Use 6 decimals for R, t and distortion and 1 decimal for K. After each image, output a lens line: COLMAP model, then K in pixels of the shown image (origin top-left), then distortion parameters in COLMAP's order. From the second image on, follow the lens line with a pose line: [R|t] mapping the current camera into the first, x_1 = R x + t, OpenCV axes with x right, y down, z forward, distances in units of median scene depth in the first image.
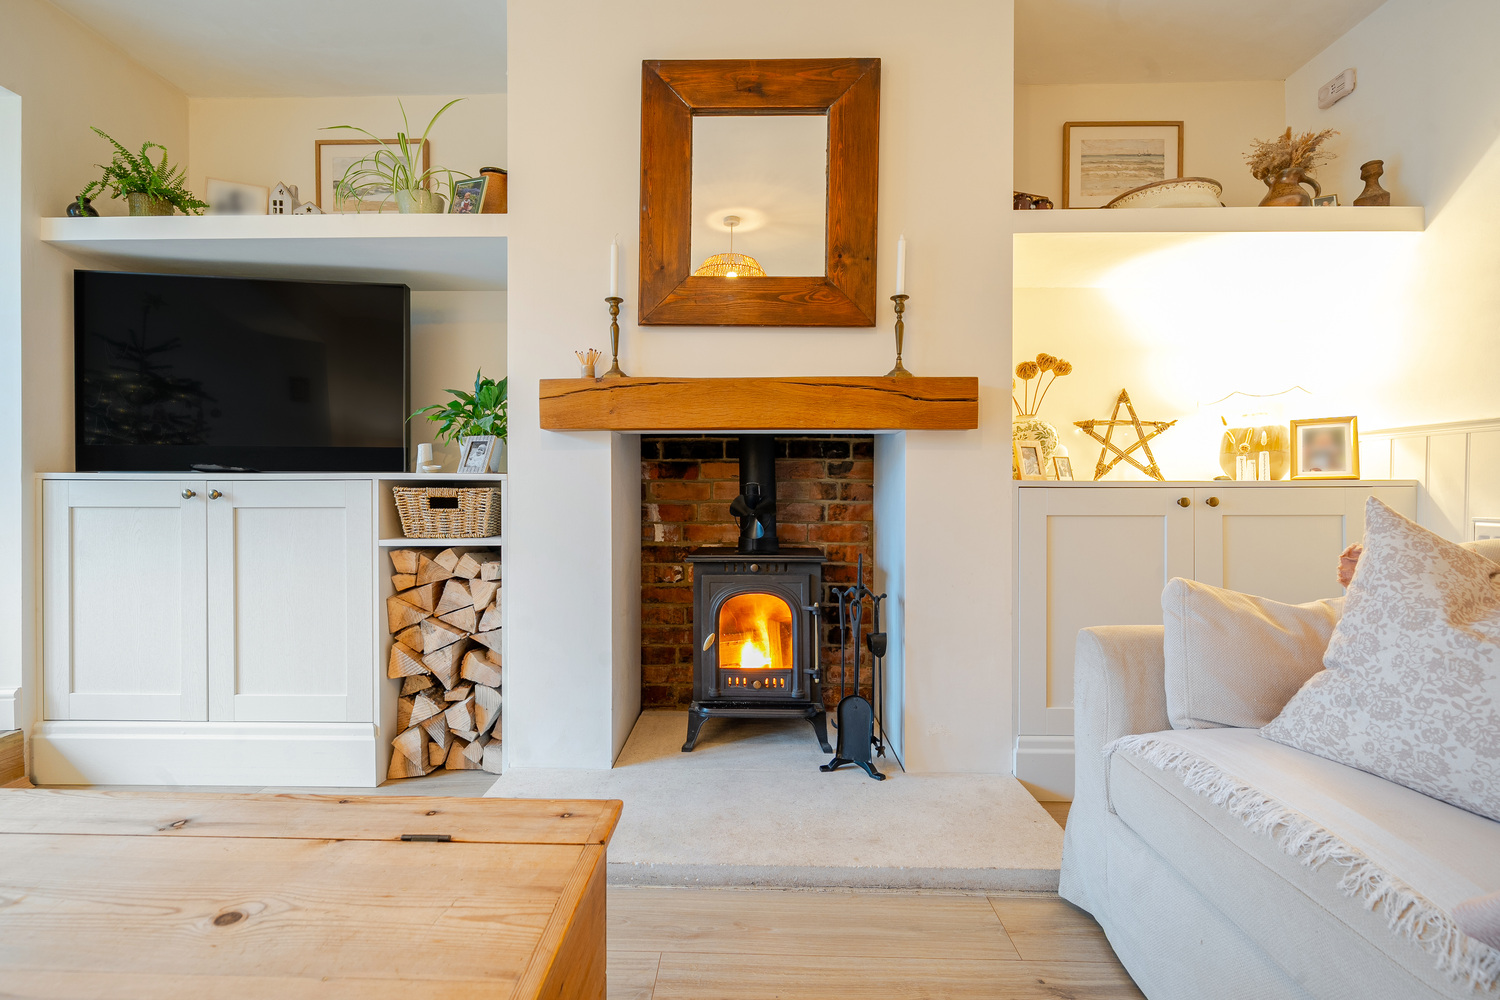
lens RADIAL K [[650.7, 0, 747.6], [0, 650.7, 494.4], [0, 0, 1]] dist [-0.015951, -0.000020]
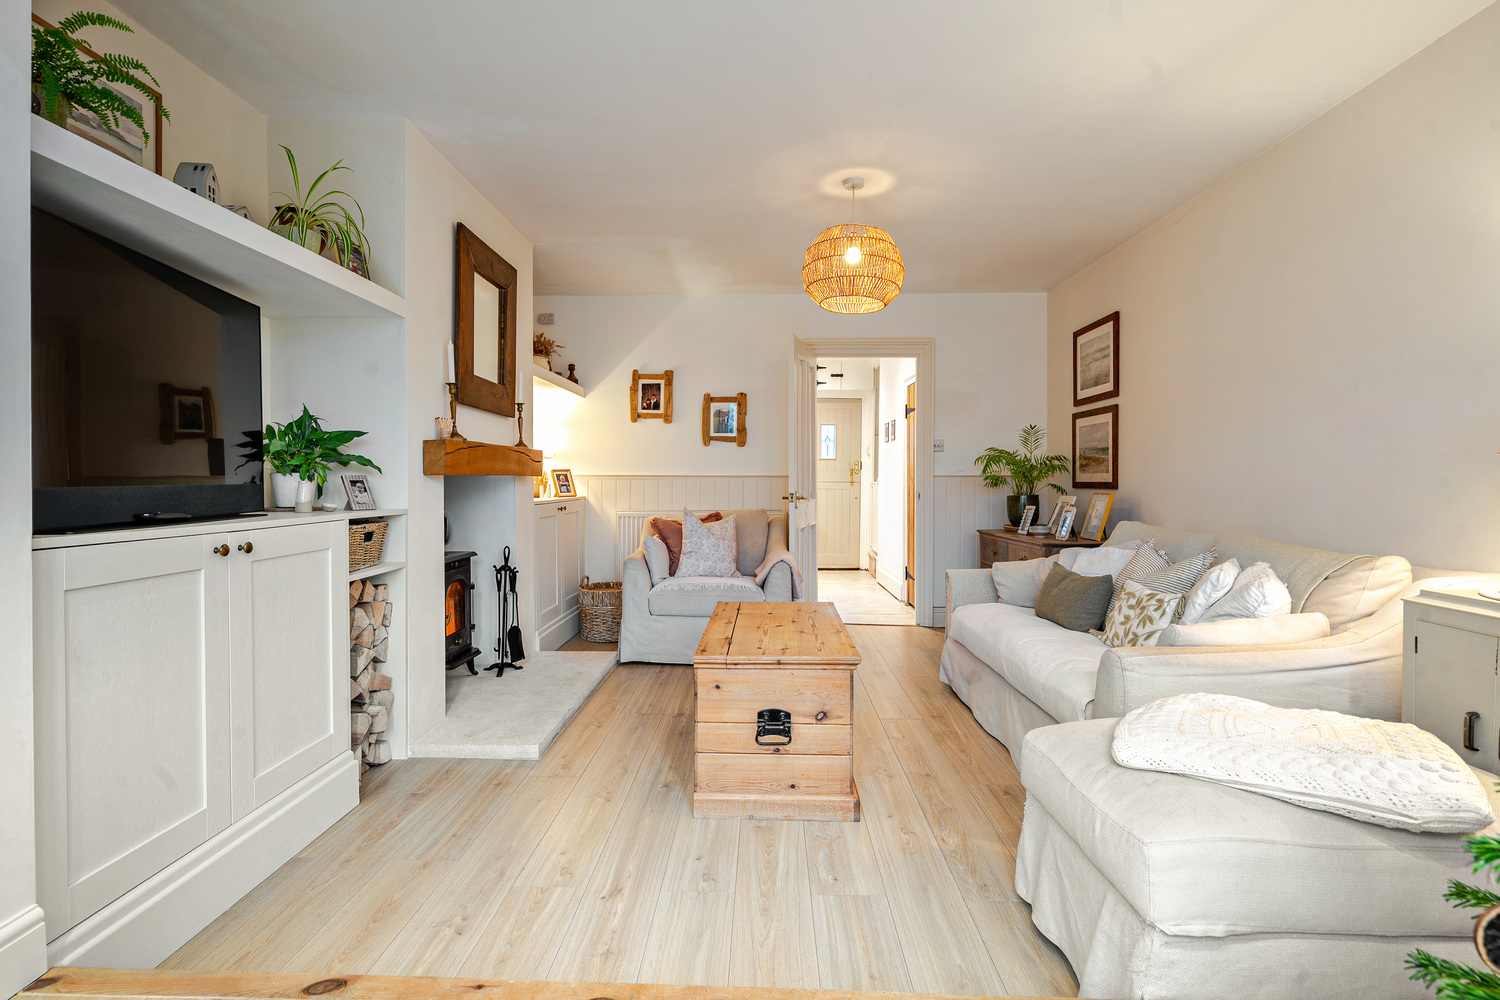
lens RADIAL K [[710.9, 0, 749.3], [0, 710.9, 484.5], [0, 0, 1]] dist [0.000147, 0.000018]
pose [[0.005748, -0.006449, 0.999963, -1.744201], [0.009921, 0.999930, 0.006392, -0.081109], [-0.999934, 0.009884, 0.005812, 0.334884]]
